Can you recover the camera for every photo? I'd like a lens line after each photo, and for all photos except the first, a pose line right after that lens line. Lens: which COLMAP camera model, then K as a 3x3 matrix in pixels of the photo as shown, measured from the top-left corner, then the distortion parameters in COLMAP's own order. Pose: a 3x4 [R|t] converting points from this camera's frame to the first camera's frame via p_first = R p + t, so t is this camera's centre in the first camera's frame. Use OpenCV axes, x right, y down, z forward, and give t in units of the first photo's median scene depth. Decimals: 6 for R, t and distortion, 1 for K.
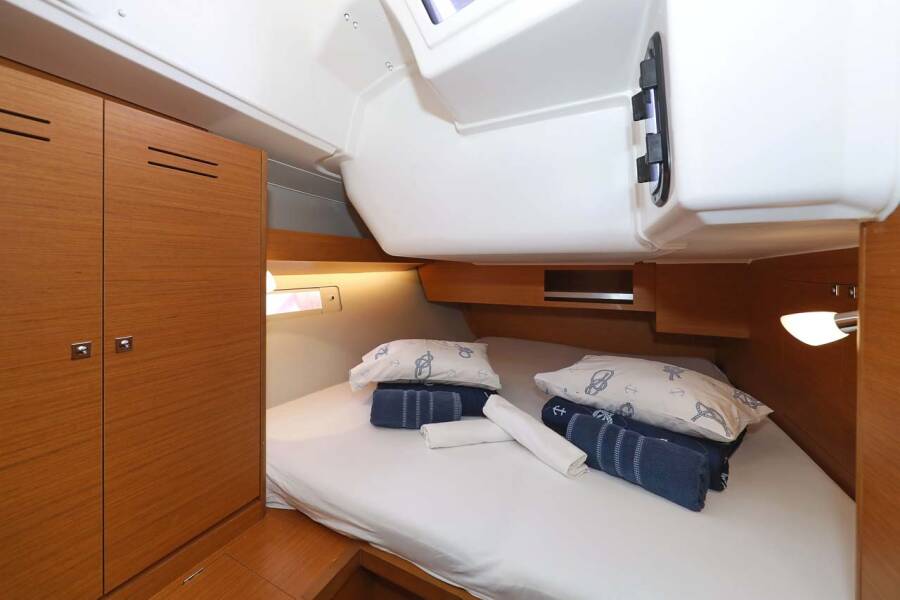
lens RADIAL K [[358.7, 0, 414.1], [0, 358.7, 288.0], [0, 0, 1]] dist [-0.004574, -0.001179]
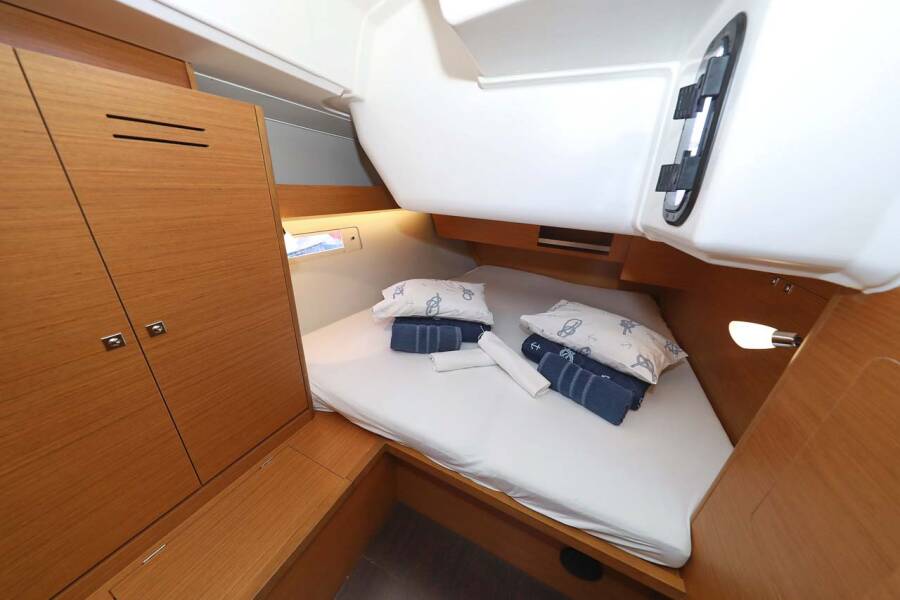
lens RADIAL K [[282.3, 0, 445.8], [0, 282.3, 303.9], [0, 0, 1]] dist [-0.007076, -0.000287]
pose [[0.996499, 0.017069, 0.081849, -0.011606], [-0.047174, 0.923022, 0.381845, -0.197184], [-0.069030, -0.384369, 0.920595, 0.141250]]
